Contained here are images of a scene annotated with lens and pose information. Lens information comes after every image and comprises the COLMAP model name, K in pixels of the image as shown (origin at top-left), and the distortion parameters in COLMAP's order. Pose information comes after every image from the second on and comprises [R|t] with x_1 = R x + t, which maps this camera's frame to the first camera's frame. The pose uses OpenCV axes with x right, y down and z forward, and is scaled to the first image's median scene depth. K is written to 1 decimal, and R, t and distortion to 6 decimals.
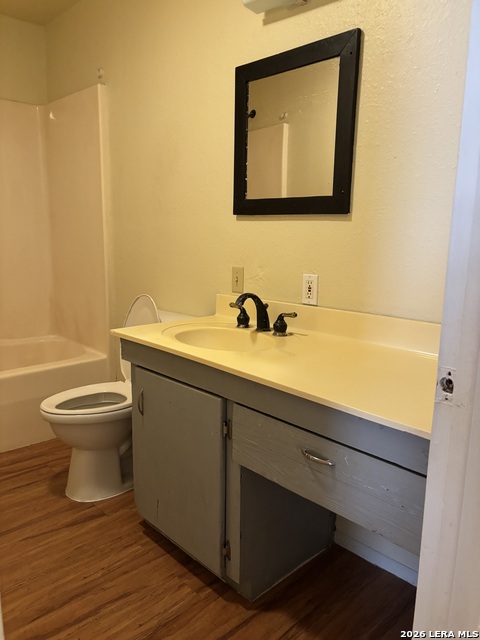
lens RADIAL K [[476.9, 0, 235.6], [0, 476.9, 321.6], [0, 0, 1]] dist [0.019599, -0.028536]
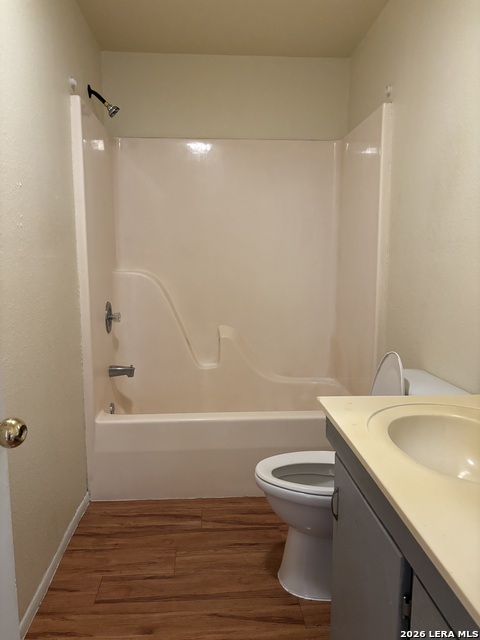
lens RADIAL K [[478.8, 0, 238.4], [0, 478.8, 320.0], [0, 0, 1]] dist [0.005774, -0.009695]
pose [[0.767641, 0.062521, -0.637823, 0.111948], [-0.106544, 0.993830, -0.030813, -0.059542], [0.631962, 0.091609, 0.769566, 0.239419]]
